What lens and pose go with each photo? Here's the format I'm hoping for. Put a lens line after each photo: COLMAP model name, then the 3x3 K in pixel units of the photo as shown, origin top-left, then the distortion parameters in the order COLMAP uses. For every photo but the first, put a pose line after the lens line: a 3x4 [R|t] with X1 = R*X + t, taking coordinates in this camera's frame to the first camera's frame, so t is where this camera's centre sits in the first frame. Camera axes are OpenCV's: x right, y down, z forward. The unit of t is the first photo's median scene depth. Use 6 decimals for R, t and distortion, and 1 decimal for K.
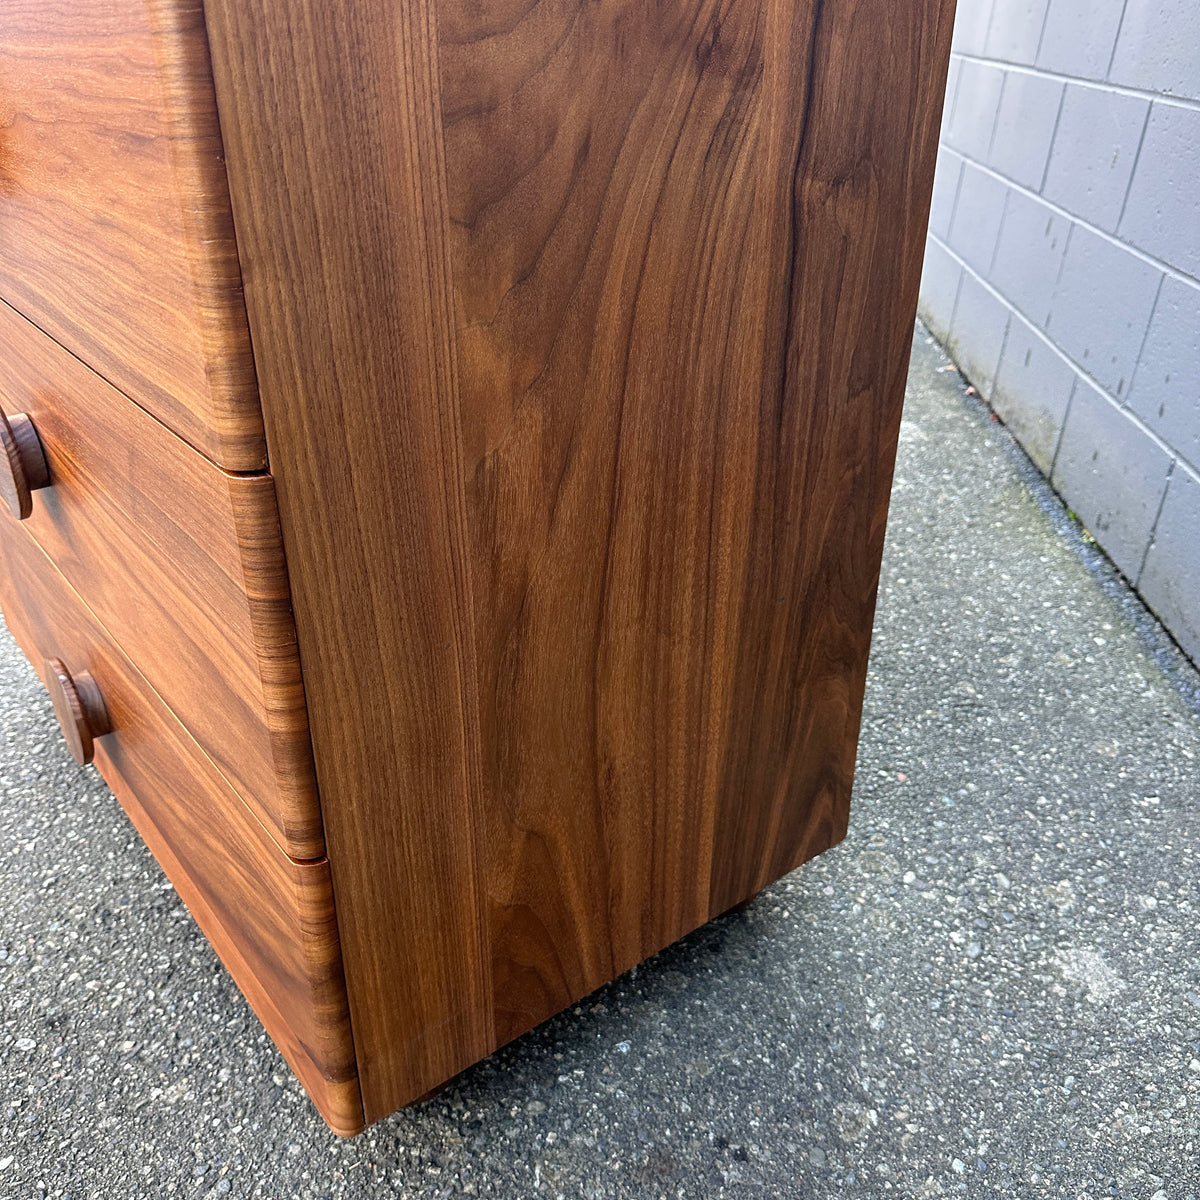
lens RADIAL K [[1142.4, 0, 591.3], [0, 1142.4, 604.0], [0, 0, 1]] dist [-0.001657, 0.000000]
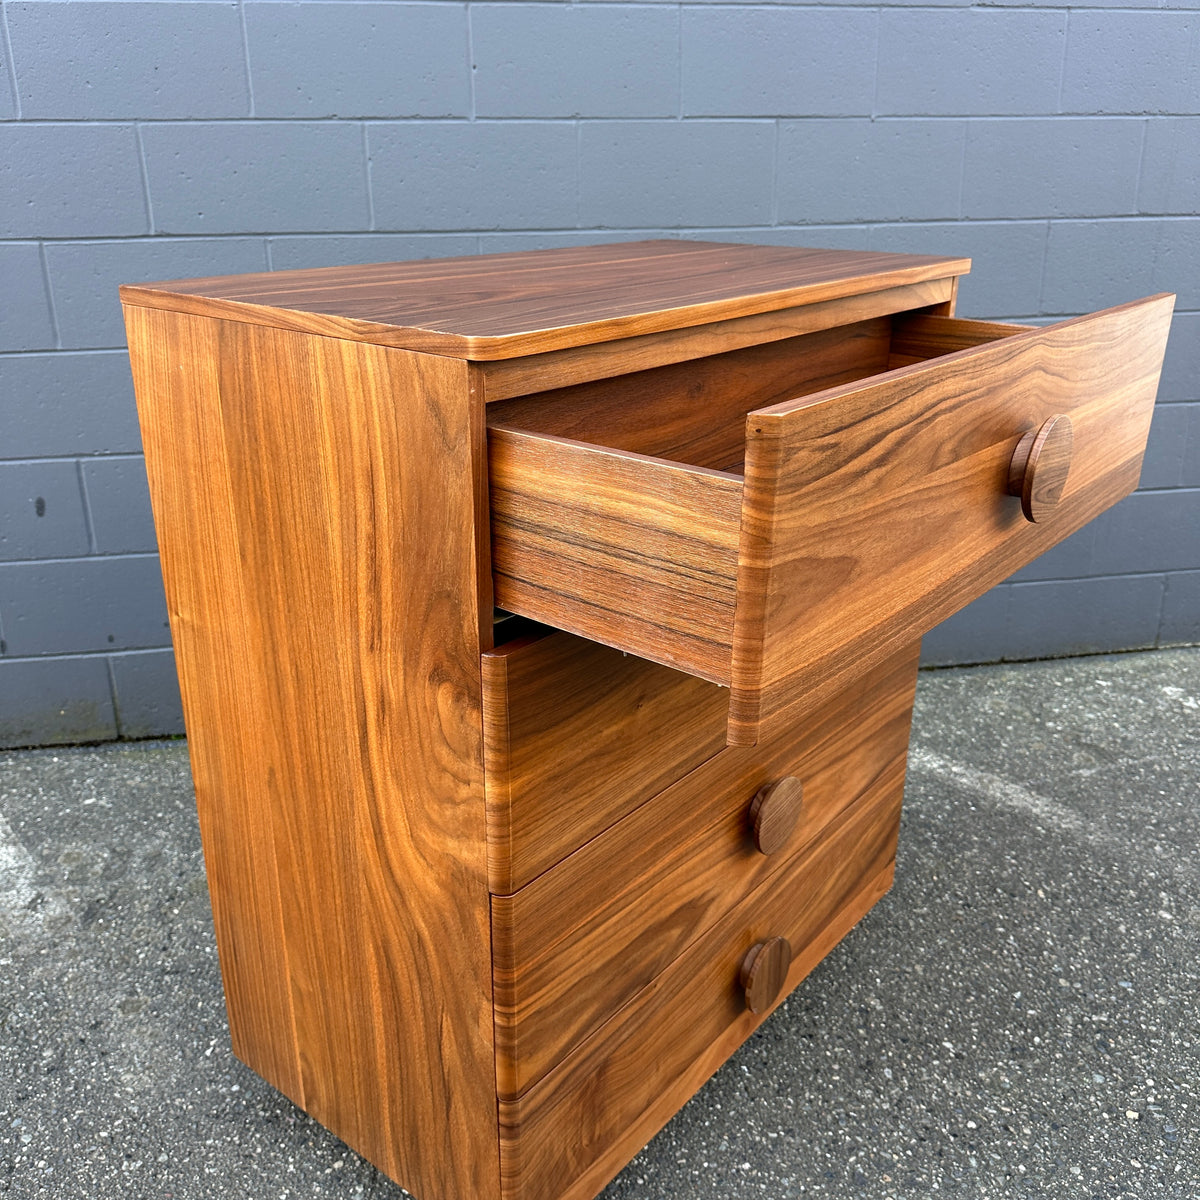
lens RADIAL K [[1142.4, 0, 600.7], [0, 1142.4, 598.9], [0, 0, 1]] dist [-0.001657, 0.000000]
pose [[-0.237555, -0.344221, 0.908339, -1.506042], [0.467239, 0.779331, 0.417529, -0.938373], [-0.851619, 0.523598, -0.024300, 0.936992]]
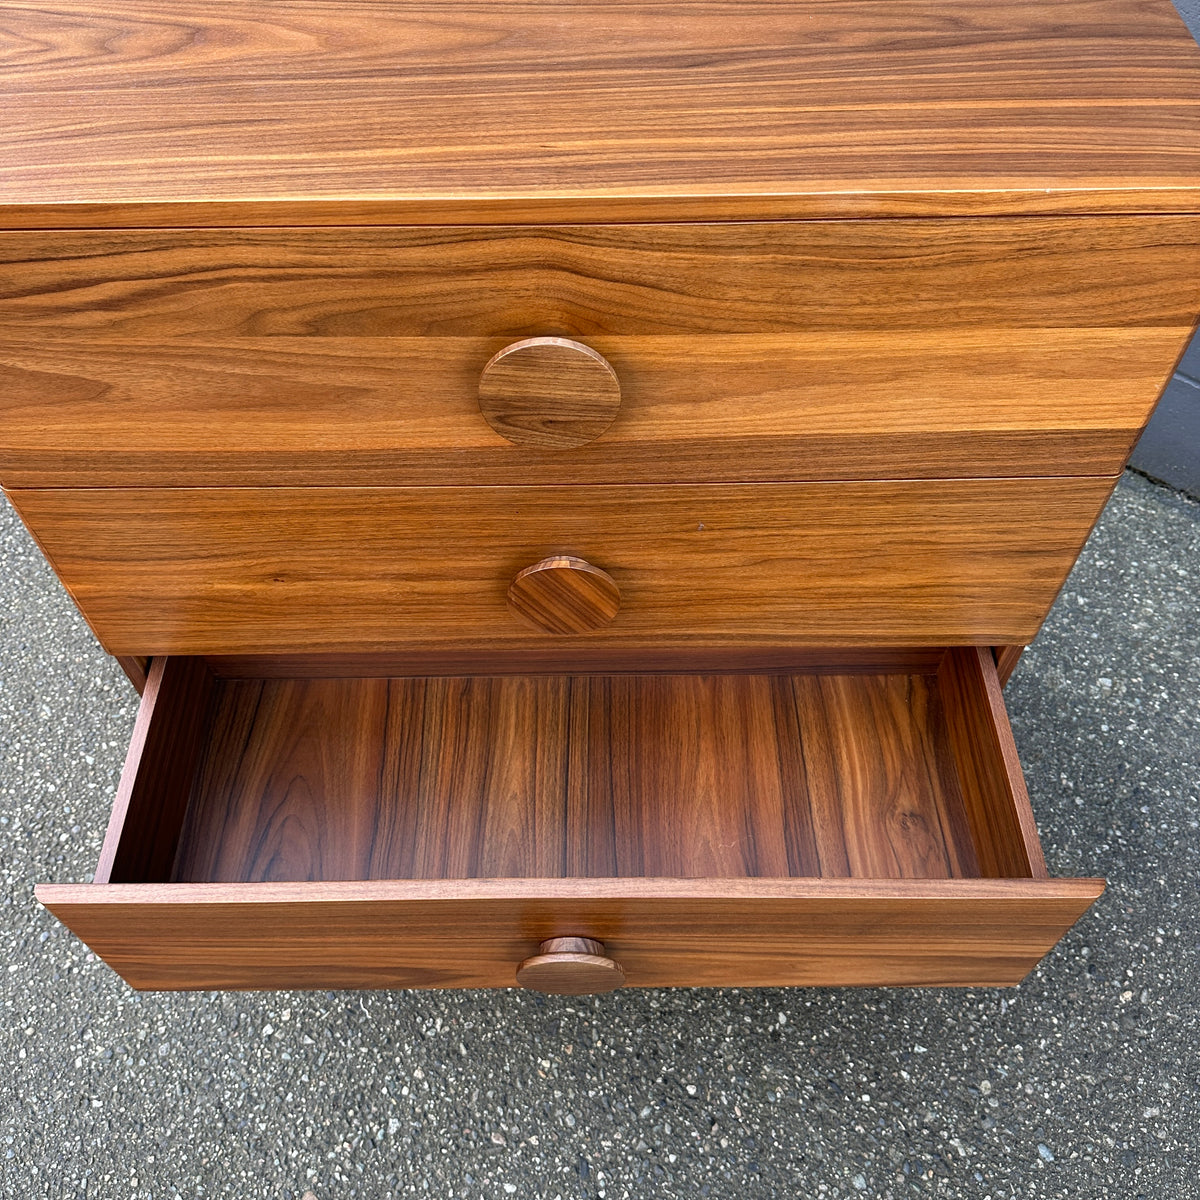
lens RADIAL K [[1127.6, 0, 595.9], [0, 1127.6, 605.7], [0, 0, 1]] dist [0.012436, 0.000000]
pose [[0.598375, -0.643176, 0.477779, -0.884579], [0.387780, 0.754303, 0.529767, -0.783465], [-0.701124, -0.131726, 0.700767, 0.084778]]
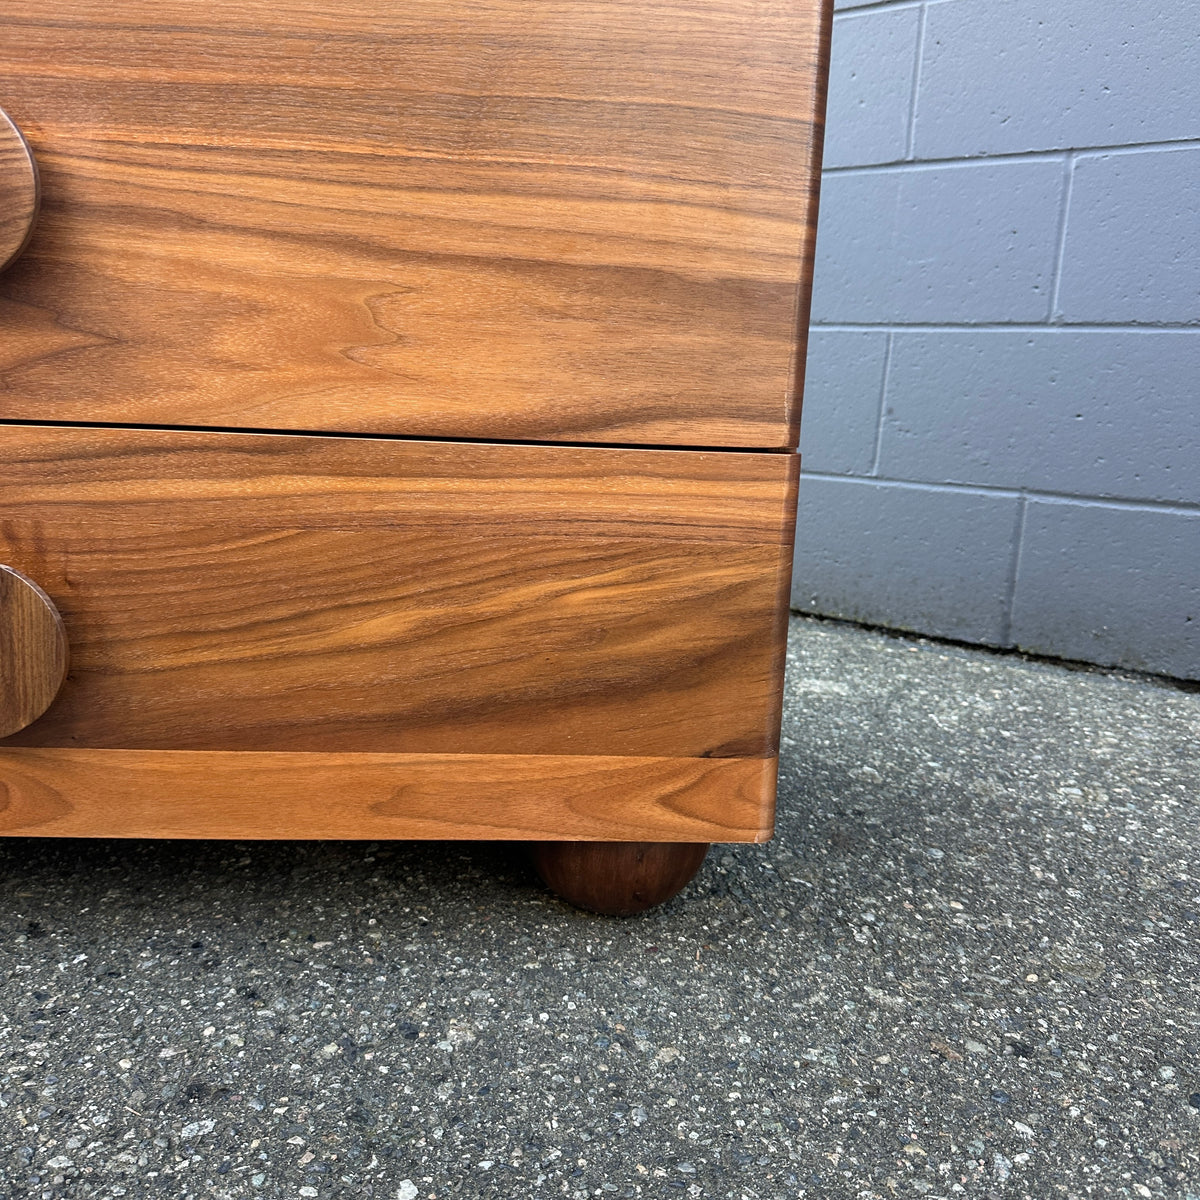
lens RADIAL K [[1127.6, 0, 605.7], [0, 1127.6, 600.5], [0, 0, 1]] dist [0.012436, 0.000000]
pose [[0.556571, -0.148245, 0.817467, -0.732712], [0.353955, 0.932496, -0.071885, 0.226447], [-0.751628, 0.329356, 0.571472, 0.388802]]
